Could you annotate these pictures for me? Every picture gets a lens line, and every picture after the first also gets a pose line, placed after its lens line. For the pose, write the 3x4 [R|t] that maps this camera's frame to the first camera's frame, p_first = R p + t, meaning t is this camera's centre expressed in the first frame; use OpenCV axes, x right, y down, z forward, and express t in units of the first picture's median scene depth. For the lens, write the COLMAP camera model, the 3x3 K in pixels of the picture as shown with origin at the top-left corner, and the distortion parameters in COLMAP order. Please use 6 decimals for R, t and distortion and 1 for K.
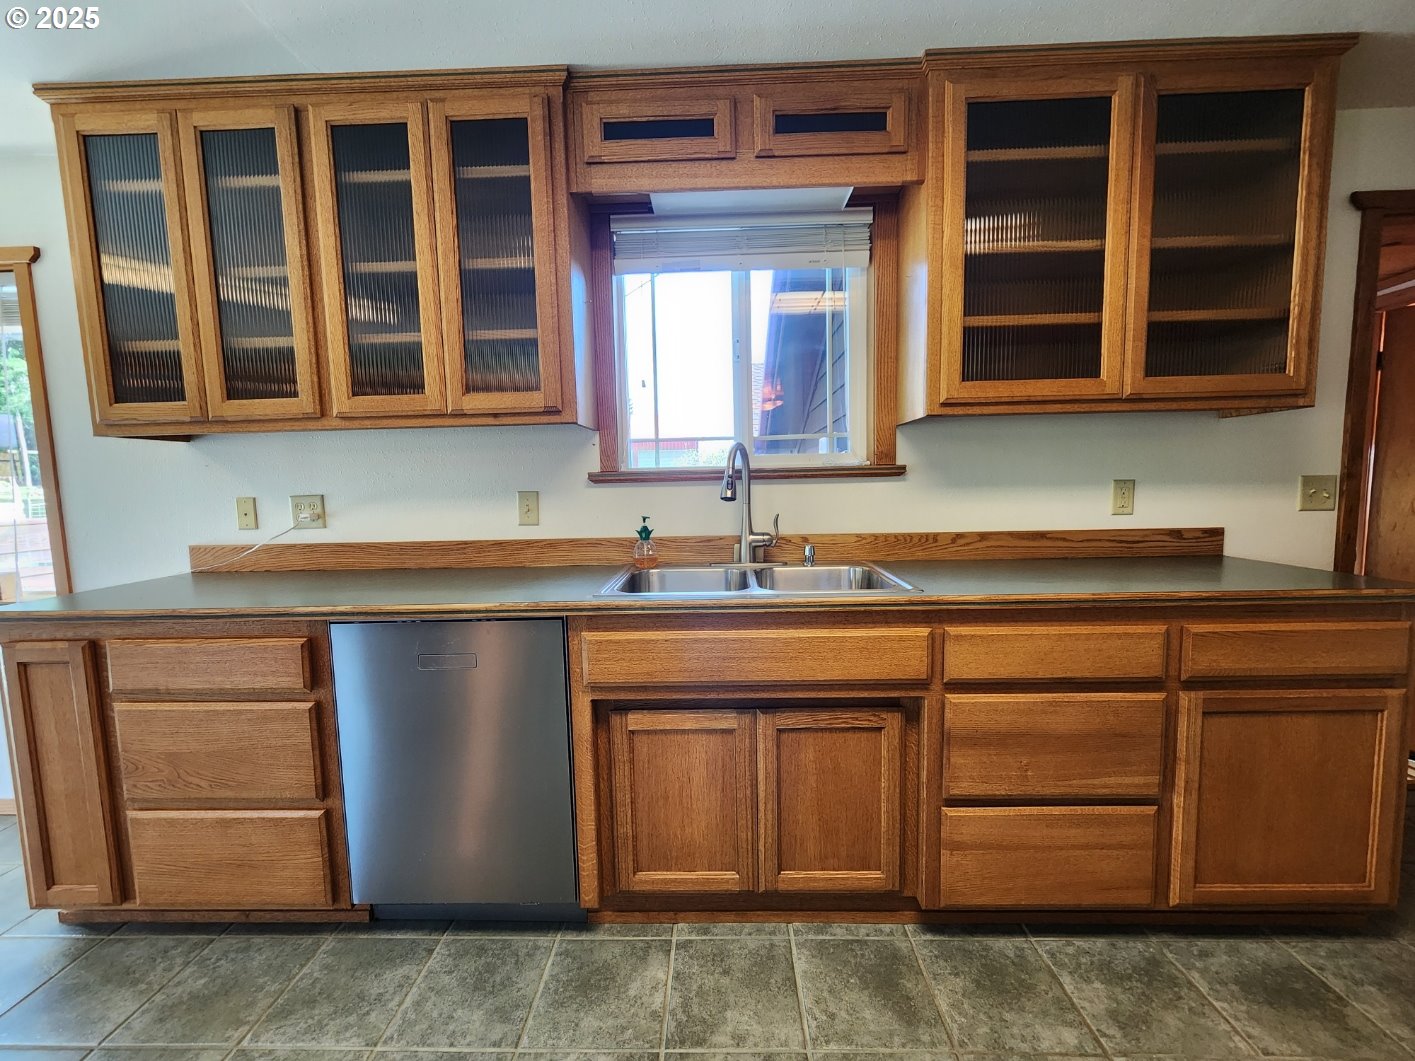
lens RADIAL K [[586.4, 0, 712.2], [0, 586.4, 531.0], [0, 0, 1]] dist [-0.001775, 0.000989]
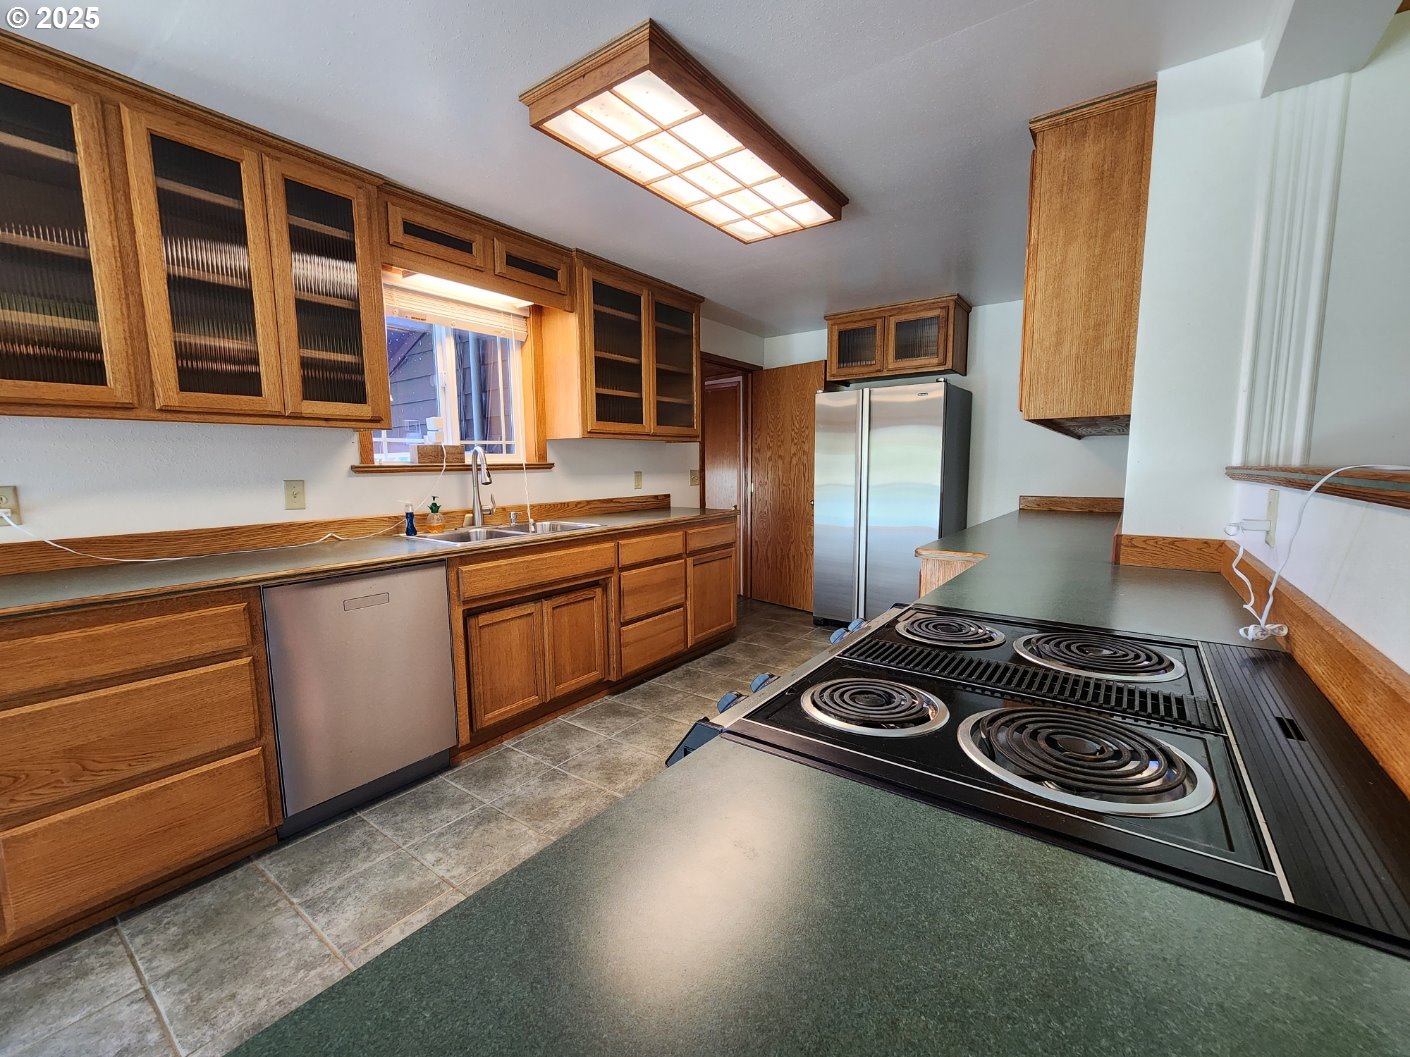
lens RADIAL K [[584.3, 0, 699.7], [0, 584.3, 530.7], [0, 0, 1]] dist [-0.001775, 0.000989]
pose [[0.573223, -0.079802, 0.815504, -1.029397], [0.068467, 0.996431, 0.049381, 0.037742], [-0.816534, 0.027529, 0.576641, -0.407455]]
